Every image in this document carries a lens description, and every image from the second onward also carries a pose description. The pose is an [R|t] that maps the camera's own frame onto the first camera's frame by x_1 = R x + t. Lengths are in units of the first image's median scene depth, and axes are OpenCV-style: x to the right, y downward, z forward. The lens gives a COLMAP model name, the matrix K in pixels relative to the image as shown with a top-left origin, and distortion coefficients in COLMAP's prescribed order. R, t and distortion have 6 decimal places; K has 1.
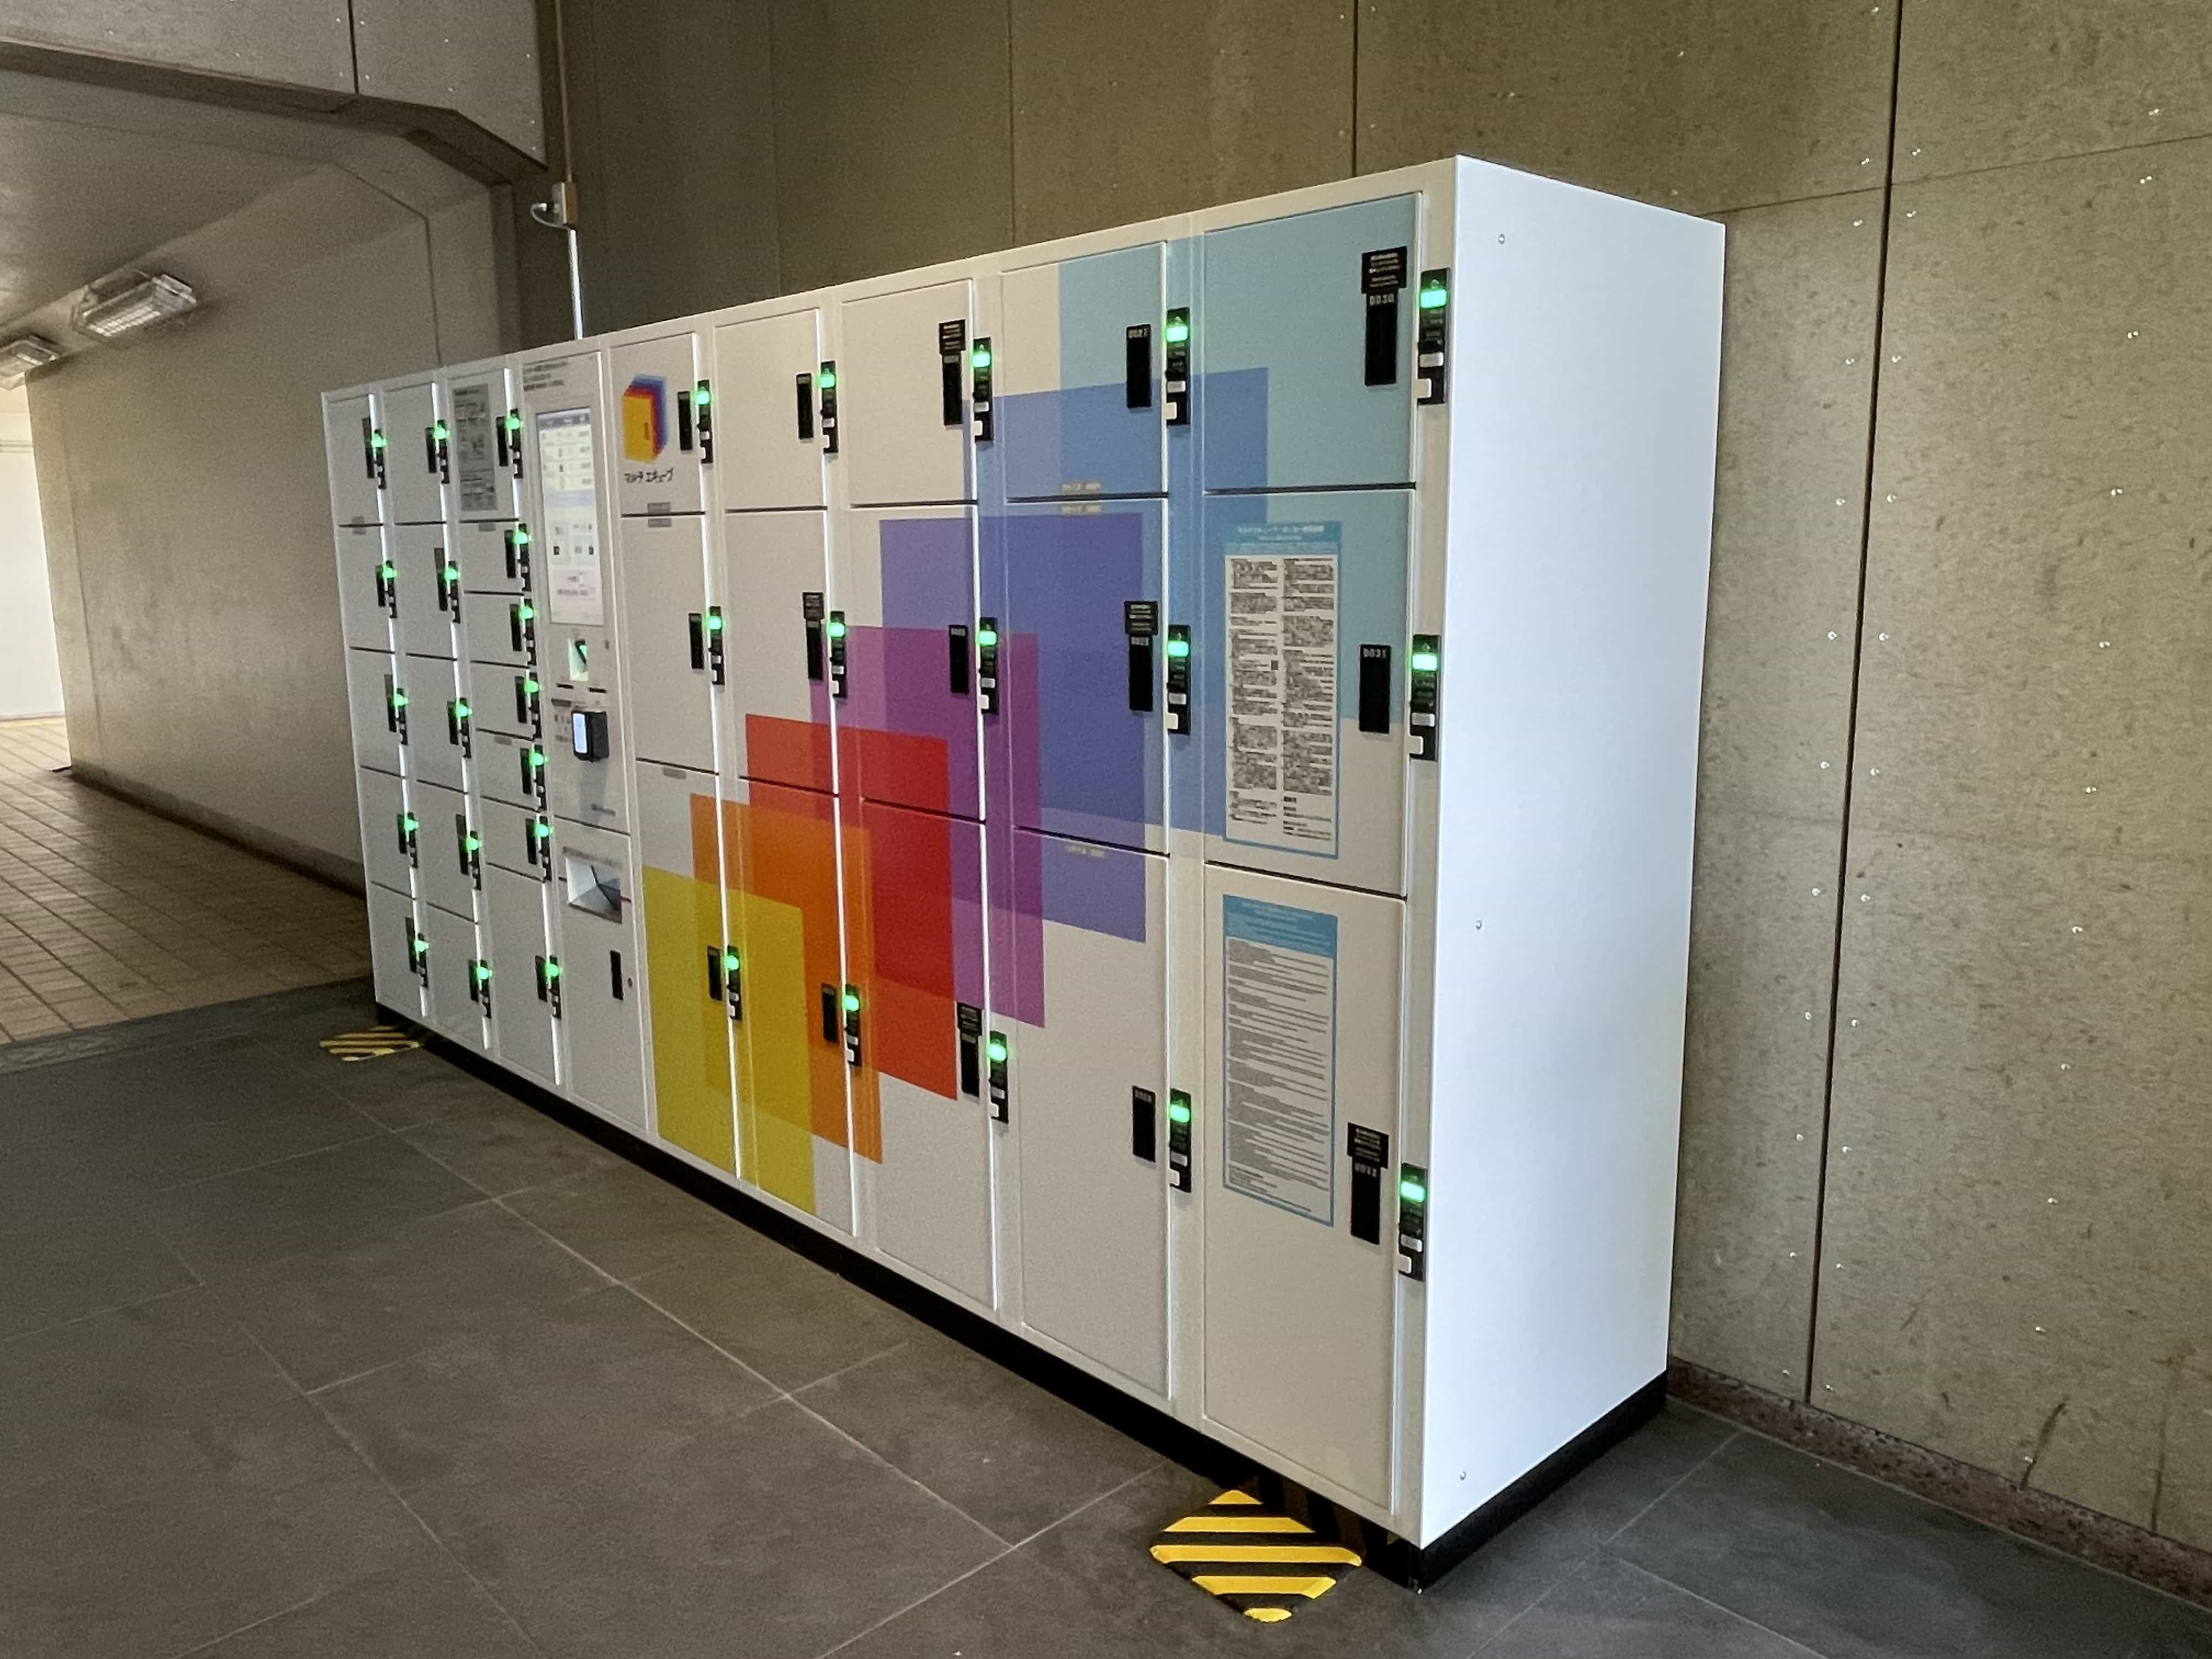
lens RADIAL K [[1592.9, 0, 1097.0], [0, 1592.9, 814.6], [0, 0, 1]] dist [0.000800, 0.000834]
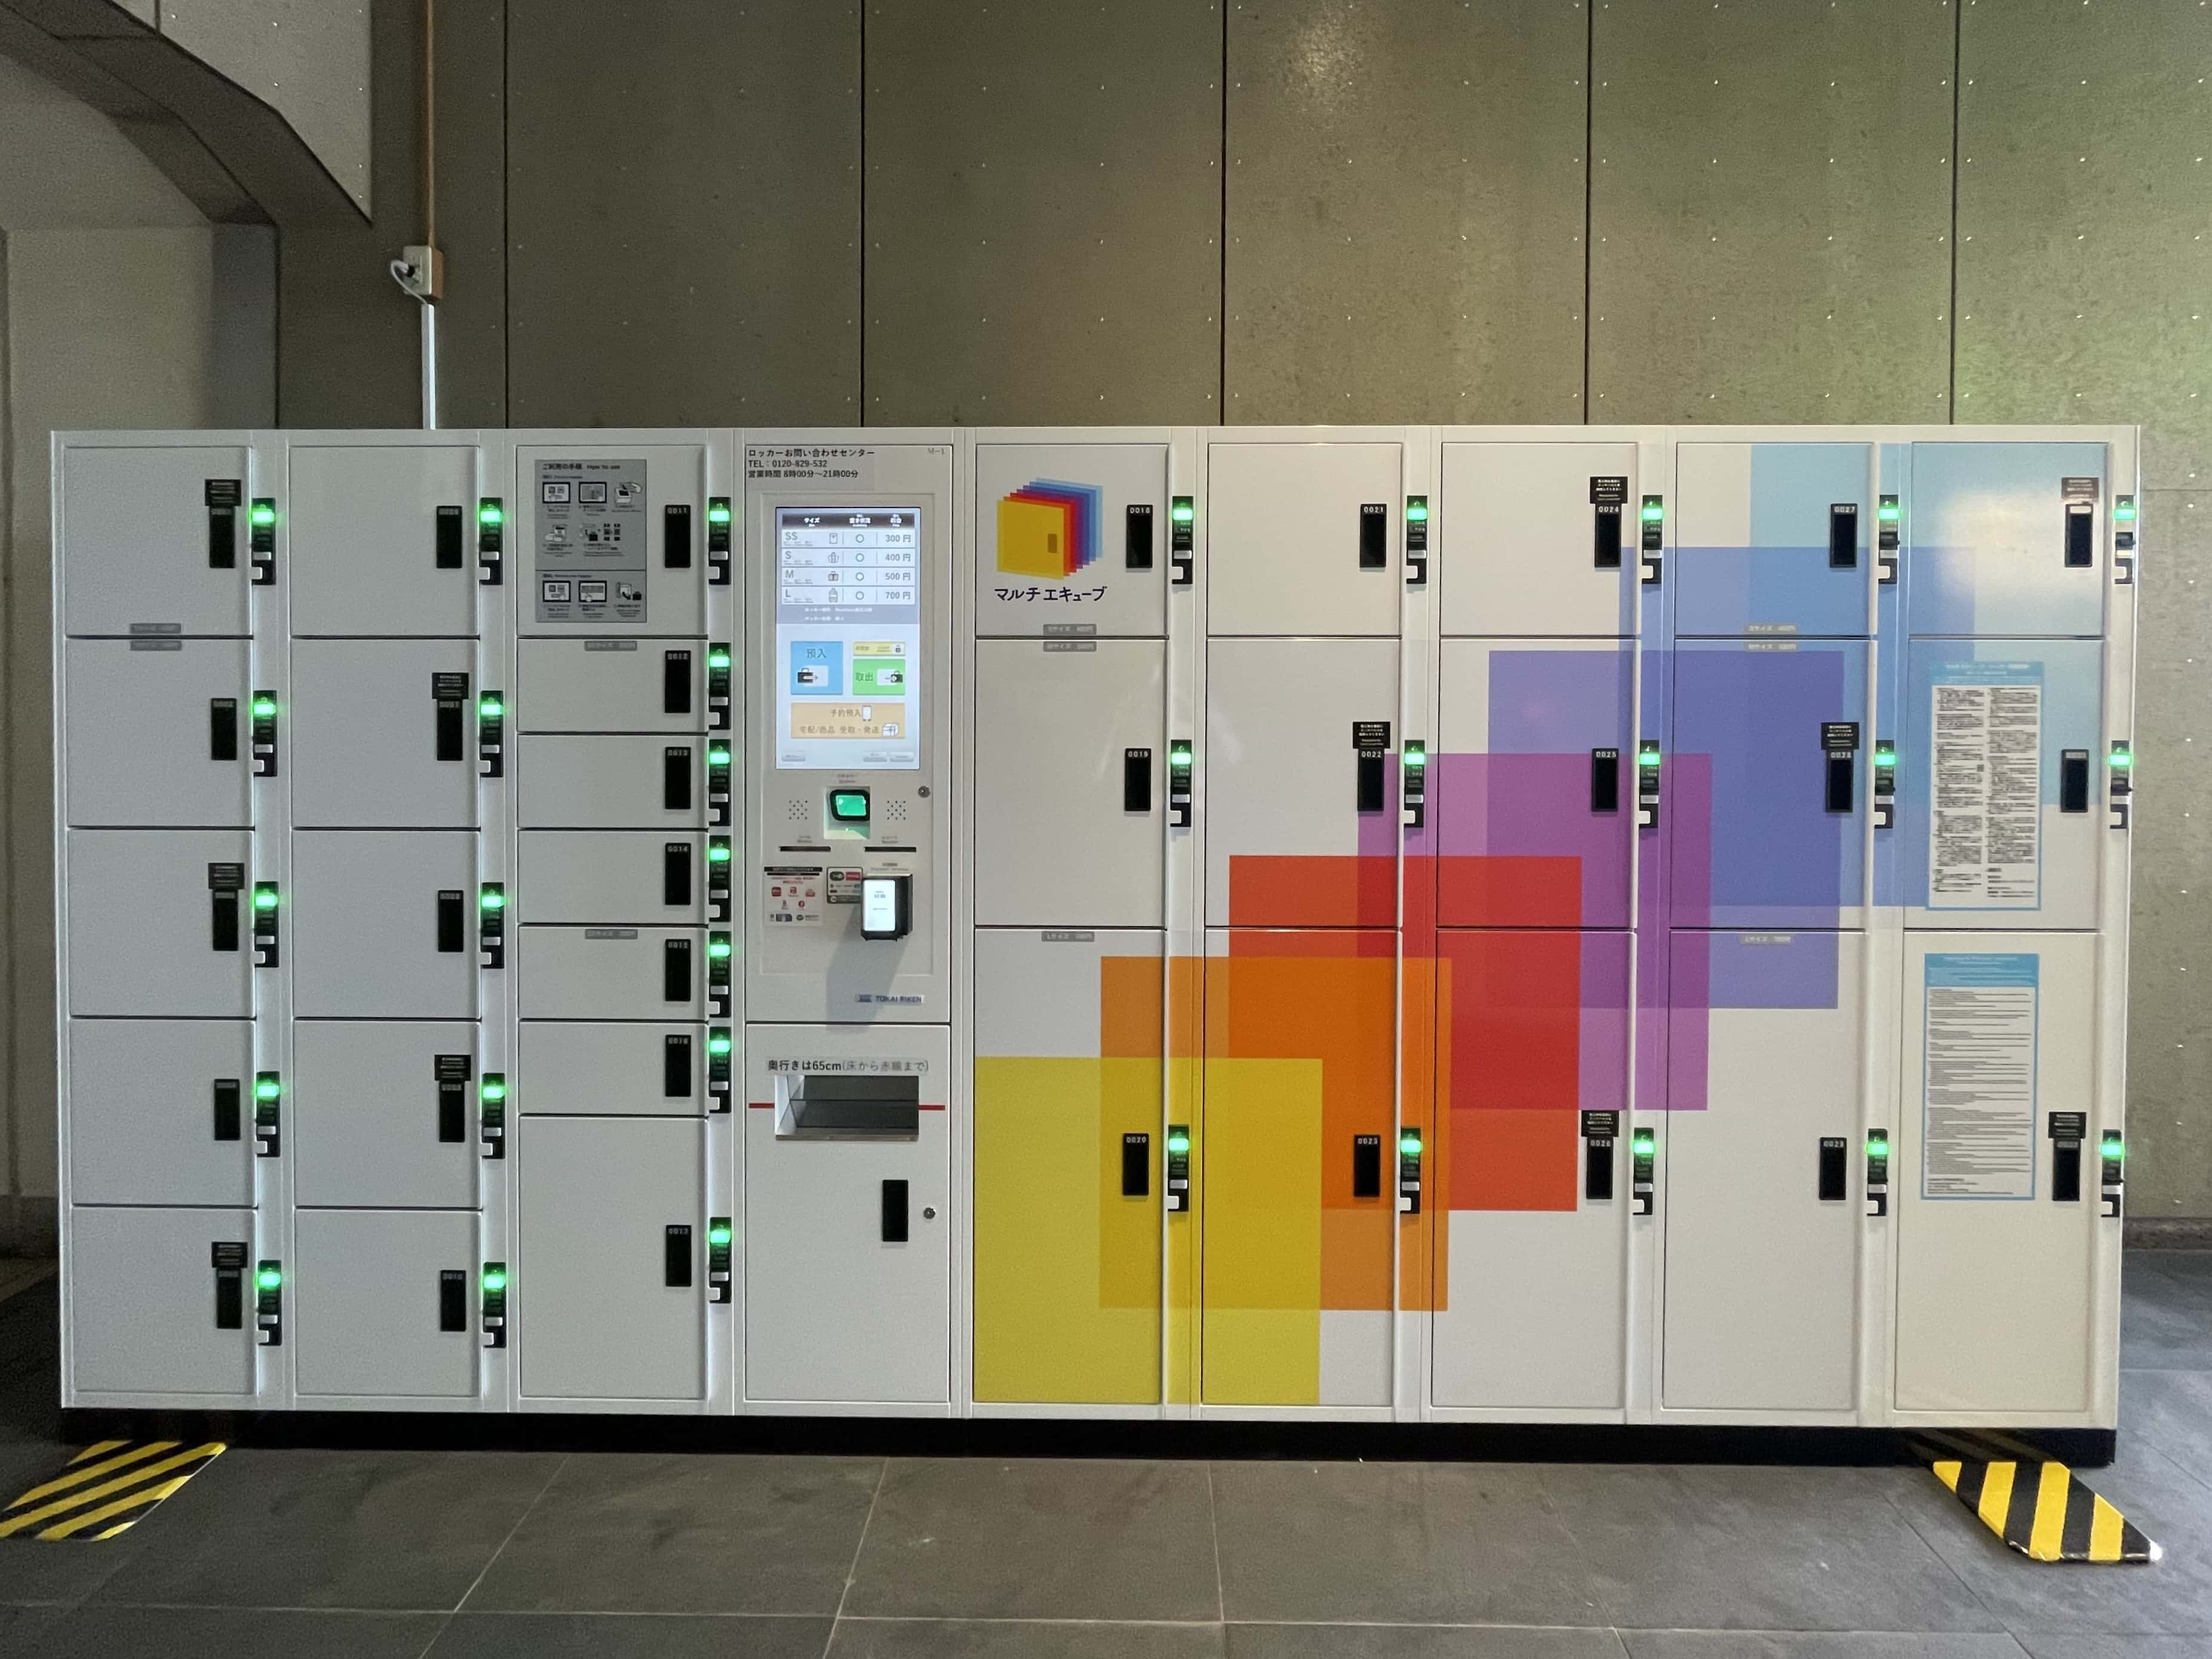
lens RADIAL K [[896.3, 0, 1106.1], [0, 896.3, 814.7], [0, 0, 1]] dist [0.000934, -0.000646]
pose [[0.704301, 0.001761, 0.709899, -0.776510], [0.111338, 0.987348, -0.112909, -0.044369], [-0.701116, 0.158560, 0.695194, 0.840042]]
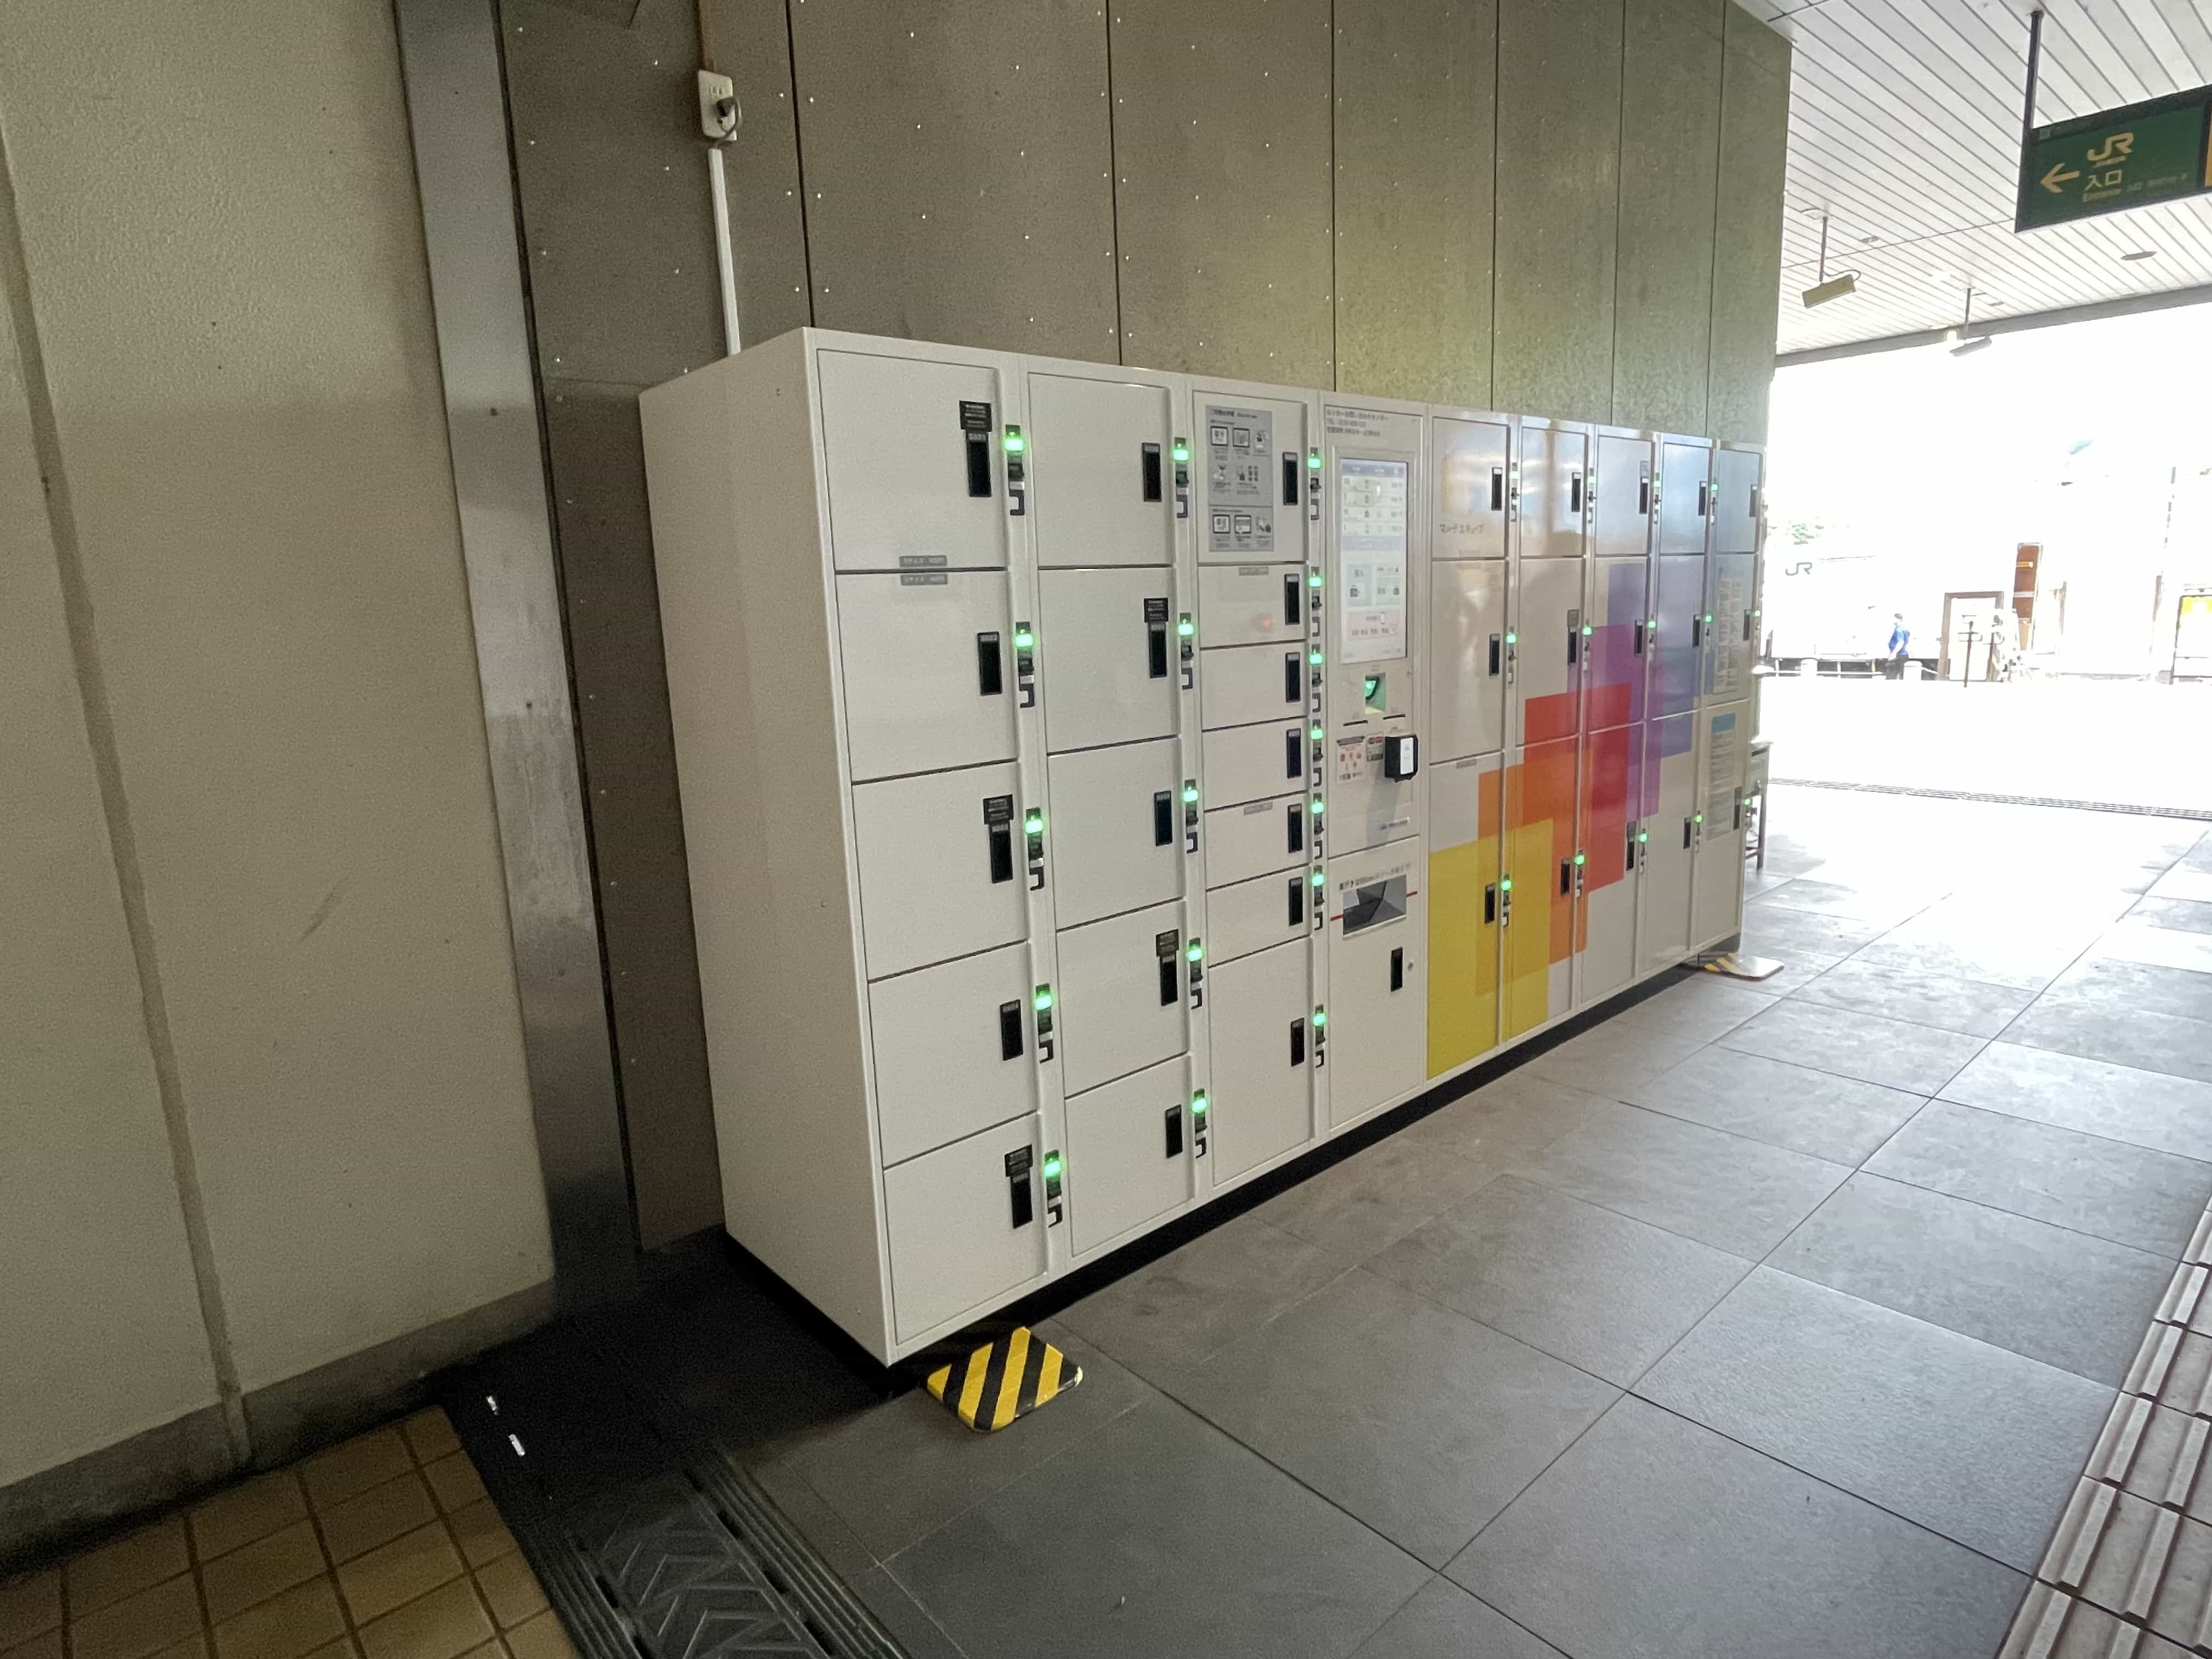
lens RADIAL K [[1182.2, 0, 1120.0], [0, 1182.2, 833.5], [0, 0, 1]] dist [0.006477, 0.000331]
pose [[0.051133, -0.178098, 0.982683, -1.598828], [0.219747, 0.961862, 0.162890, -0.245134], [-0.974216, 0.207612, 0.088320, 1.569228]]
